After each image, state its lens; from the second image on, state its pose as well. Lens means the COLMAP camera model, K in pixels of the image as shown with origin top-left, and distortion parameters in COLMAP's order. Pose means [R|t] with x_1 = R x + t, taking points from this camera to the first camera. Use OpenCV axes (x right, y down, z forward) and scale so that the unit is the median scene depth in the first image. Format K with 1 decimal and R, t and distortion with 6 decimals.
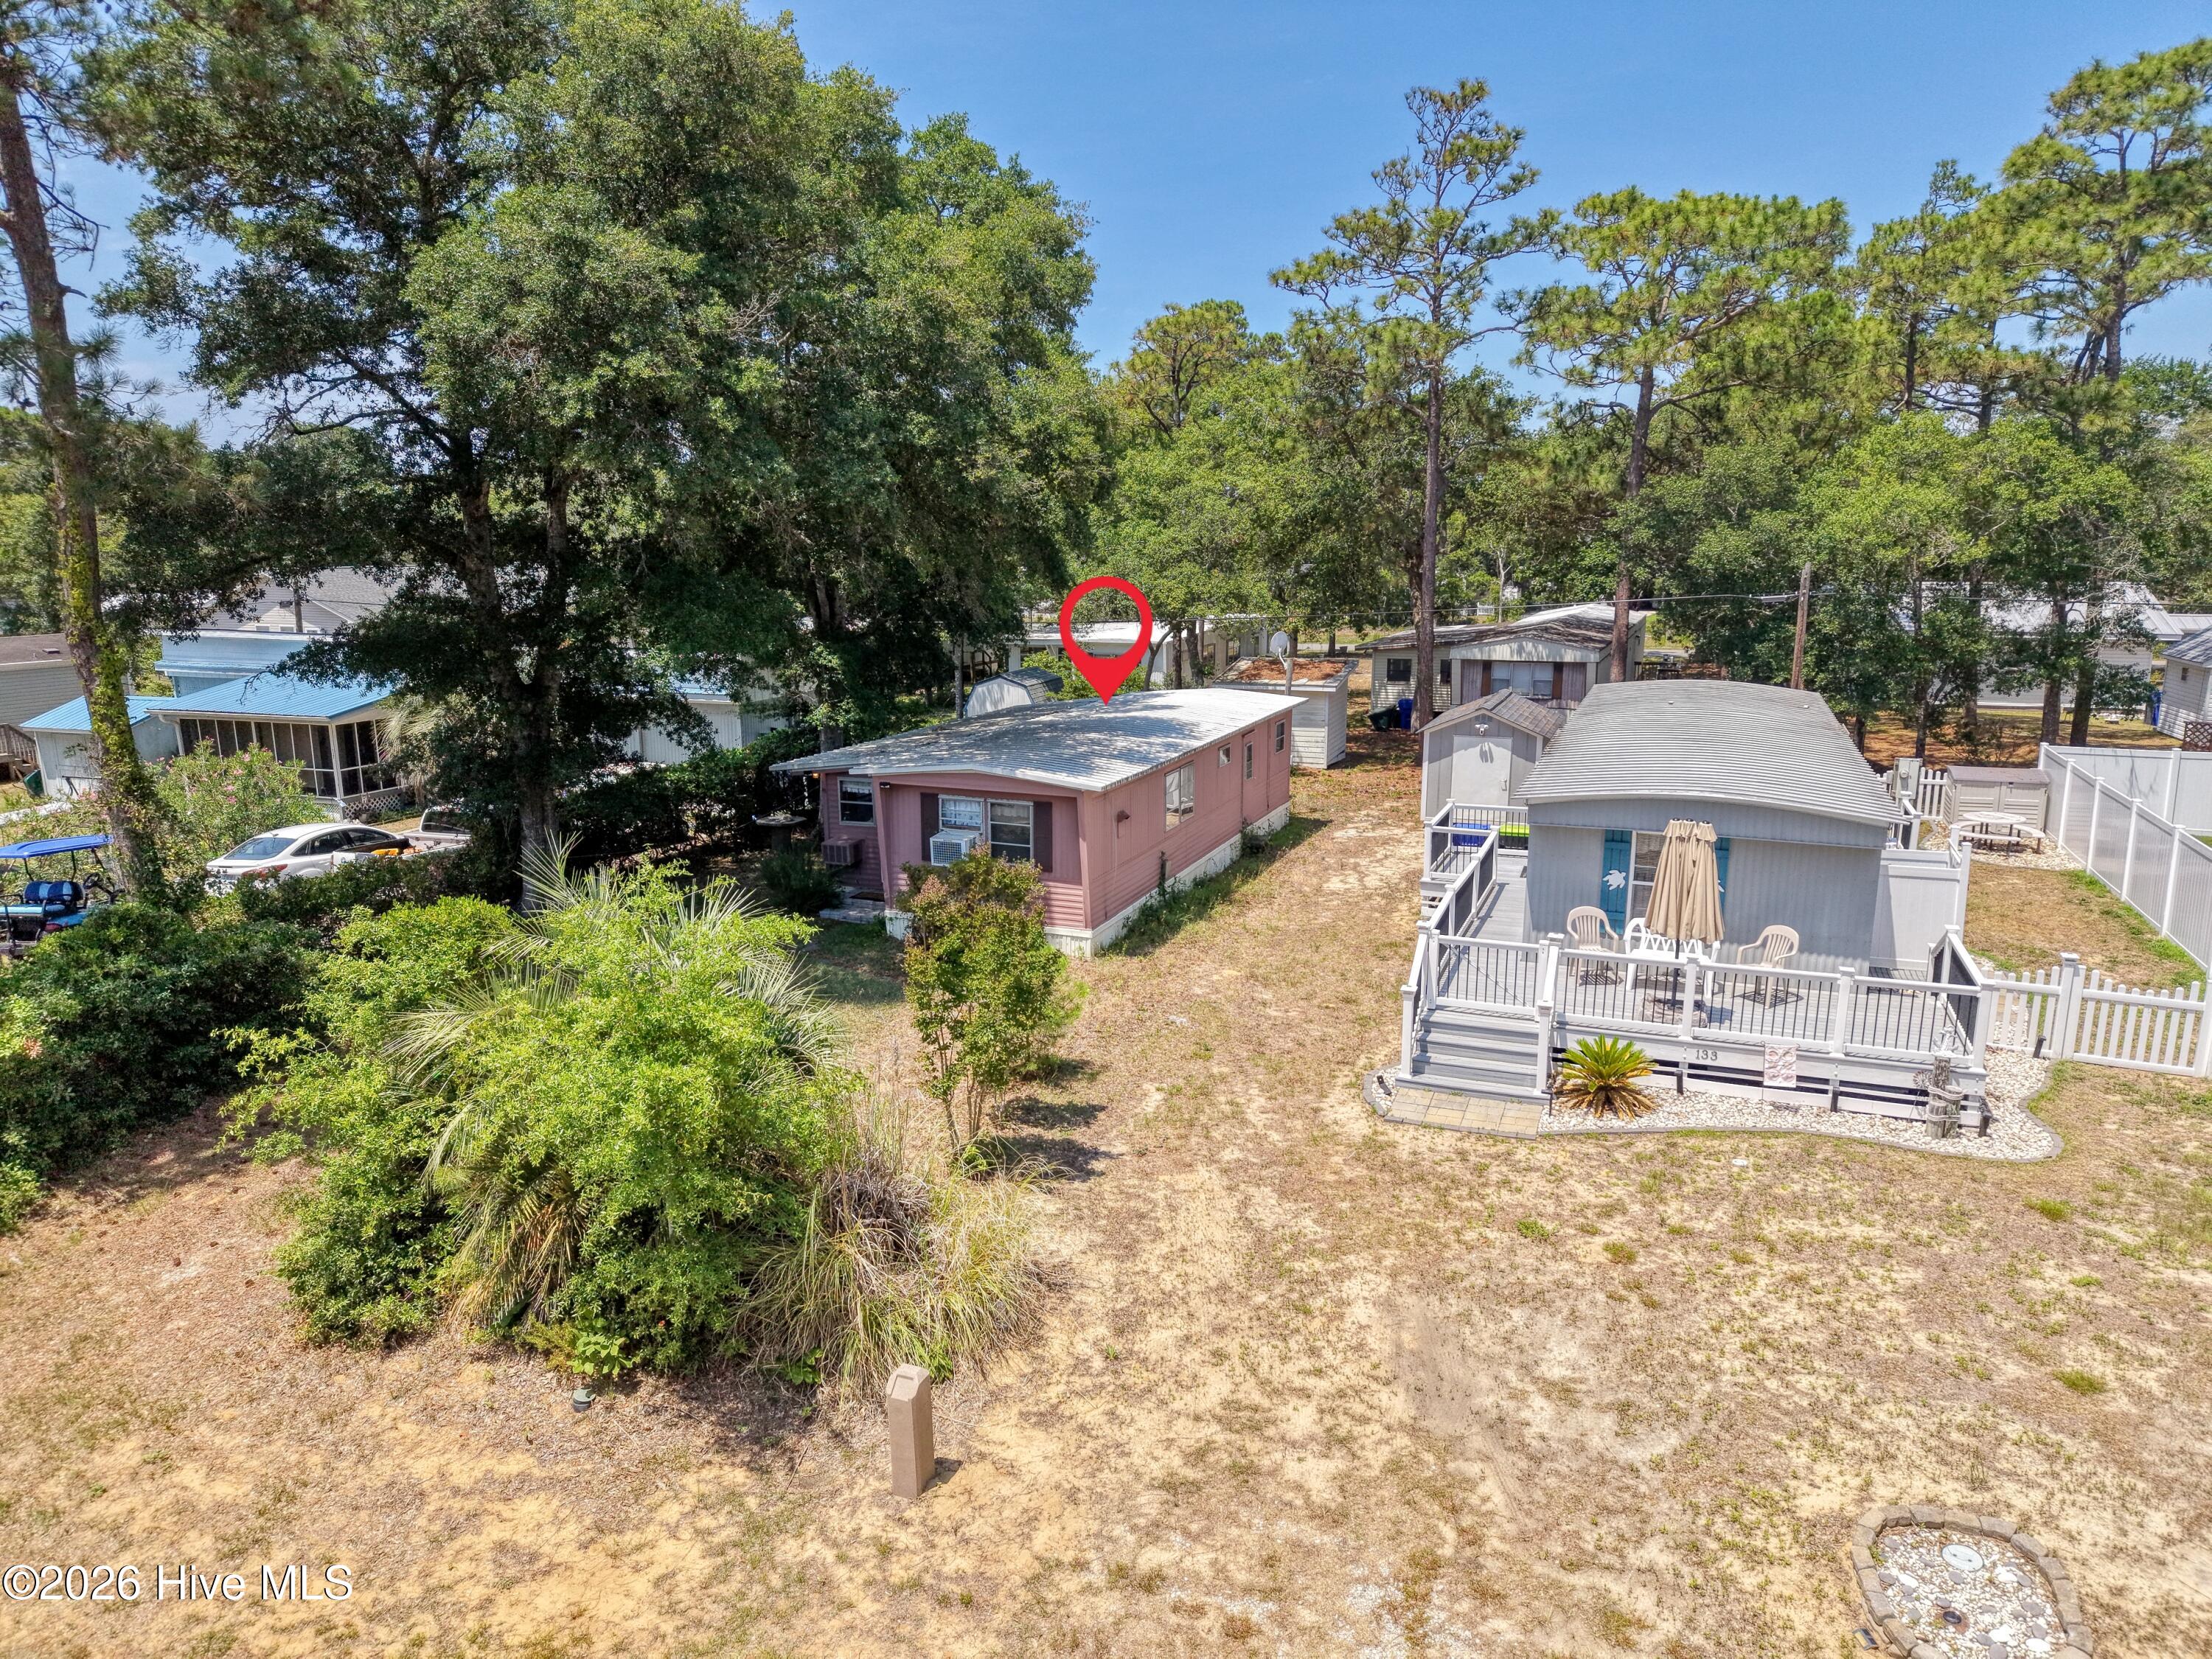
lens RADIAL K [[1489.7, 0, 1105.0], [0, 1489.7, 816.5], [0, 0, 1]] dist [0.005753, -0.003451]
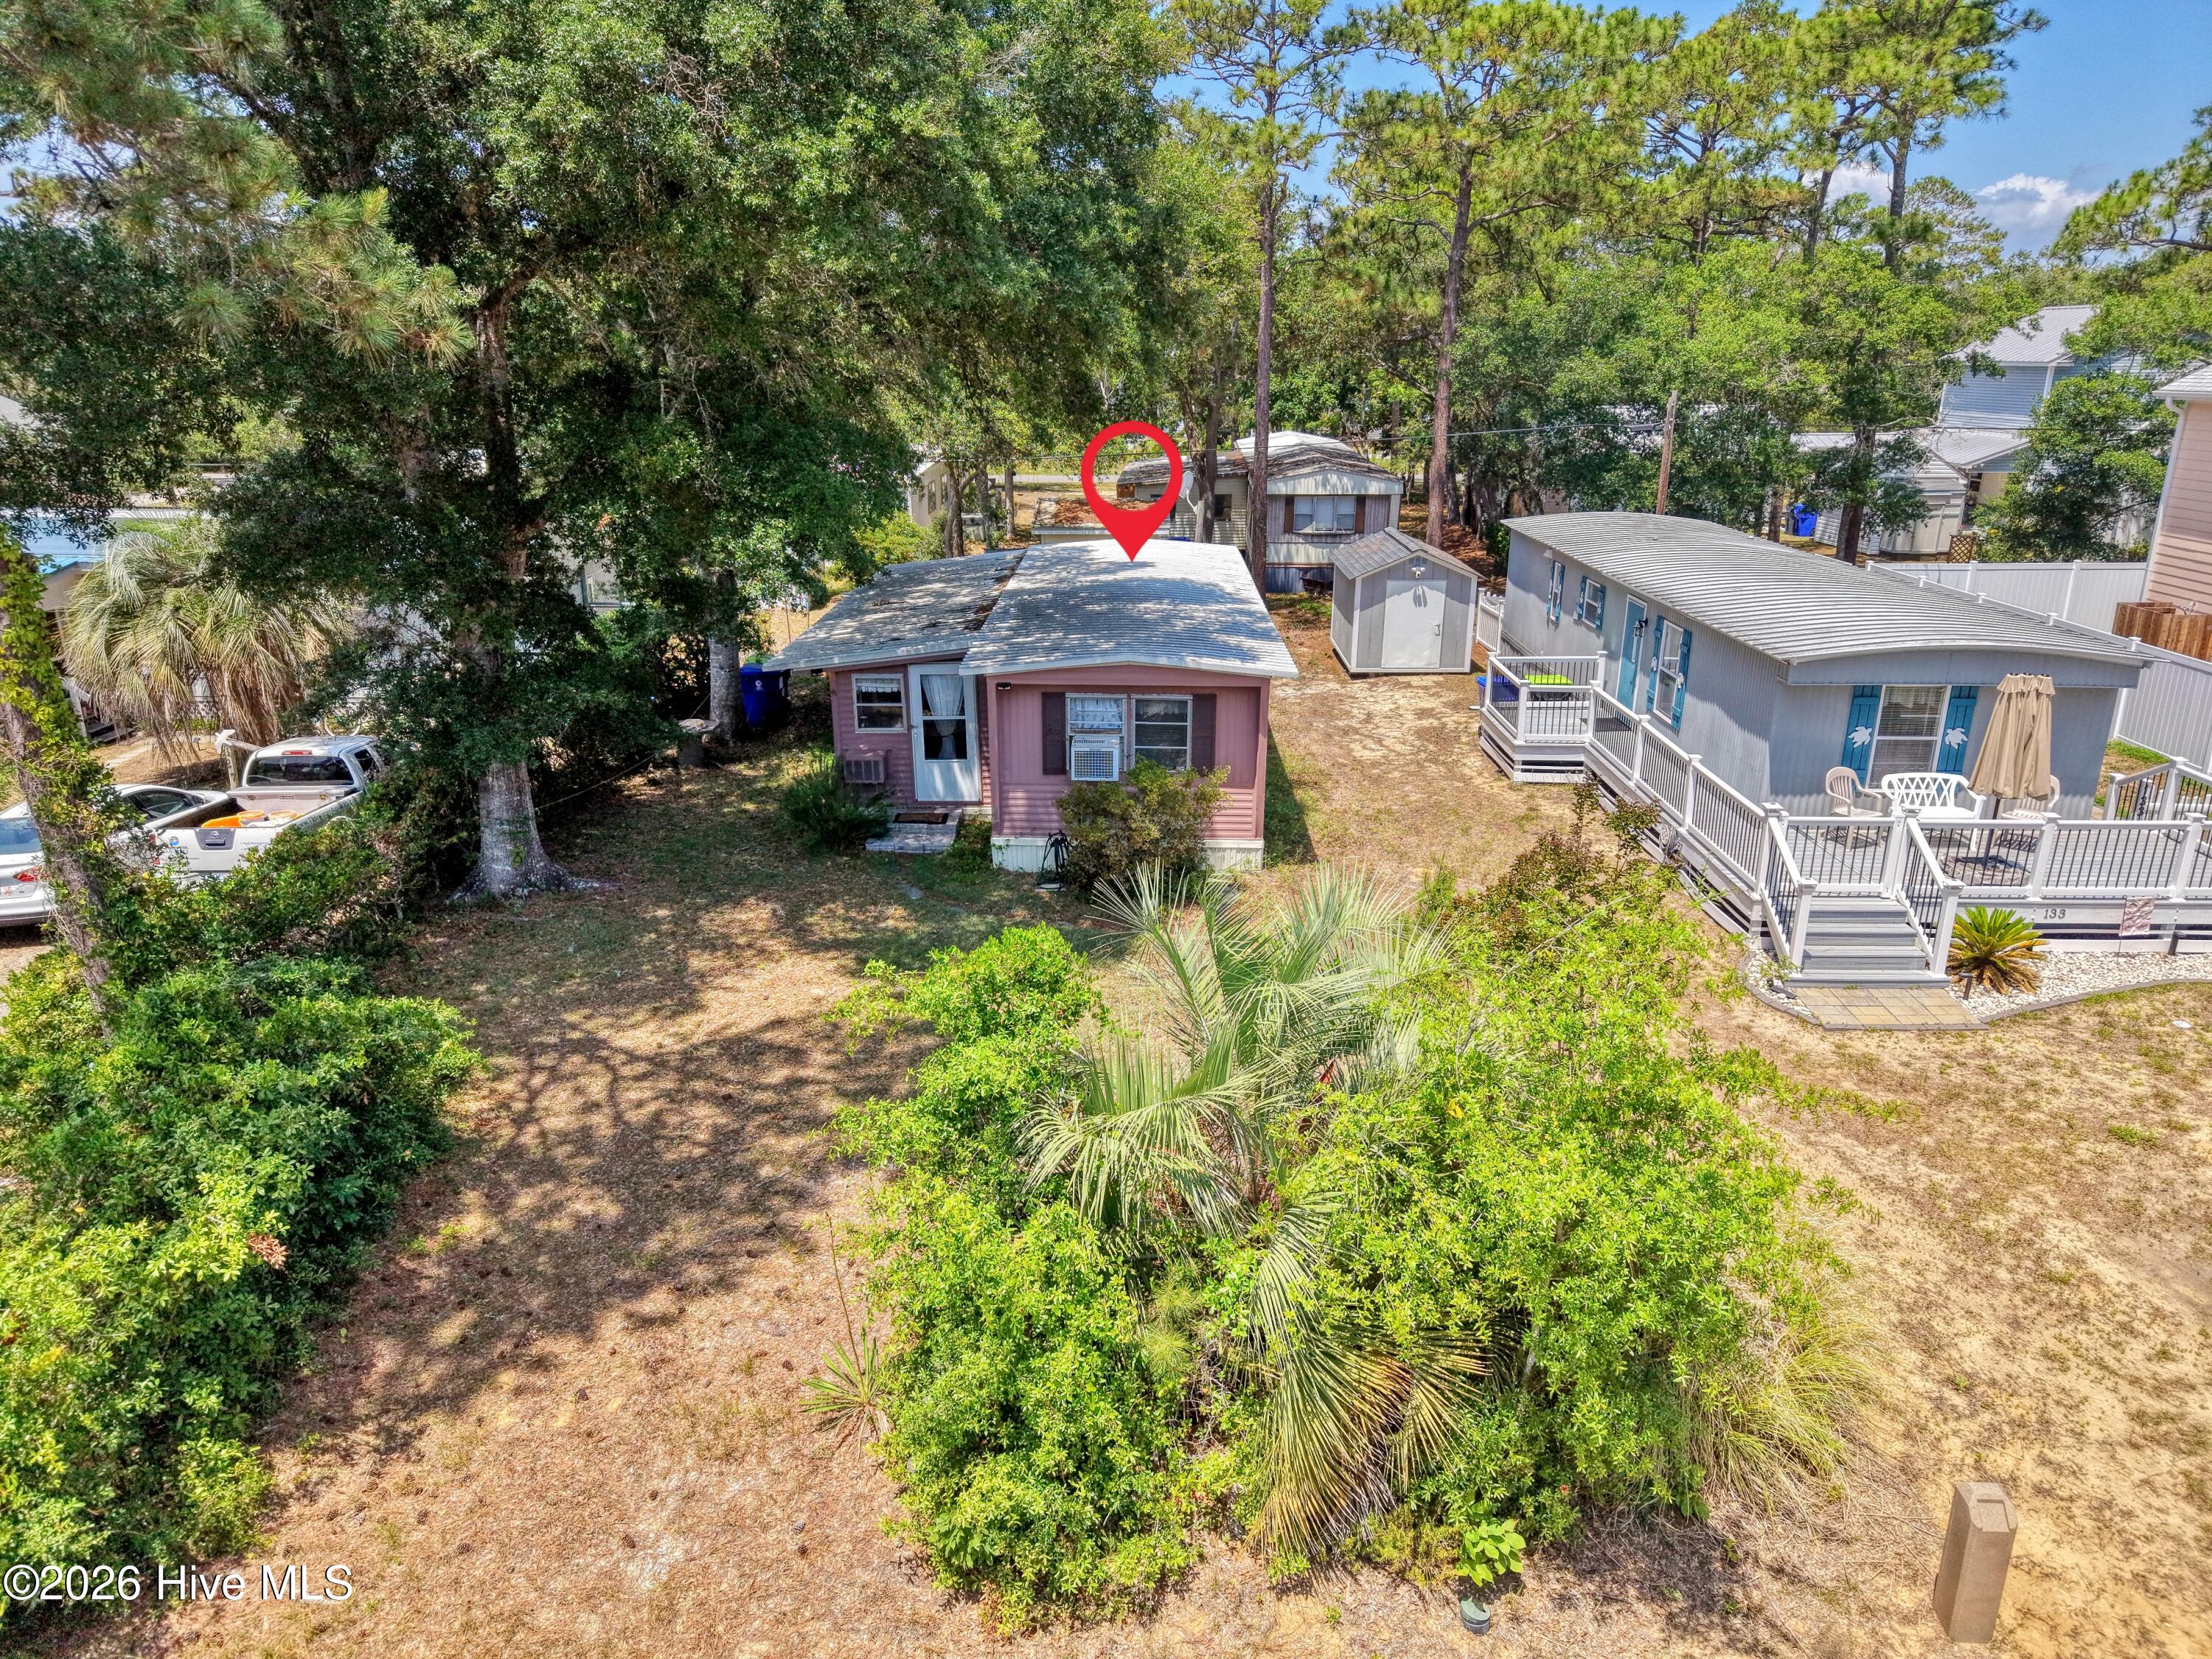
lens RADIAL K [[1489.7, 0, 1098.4], [0, 1489.7, 825.8], [0, 0, 1]] dist [0.005753, -0.003451]
pose [[0.940764, -0.101050, 0.323656, -0.492643], [0.062282, 0.989816, 0.128003, -0.061208], [-0.333294, -0.100262, 0.937477, 0.292228]]
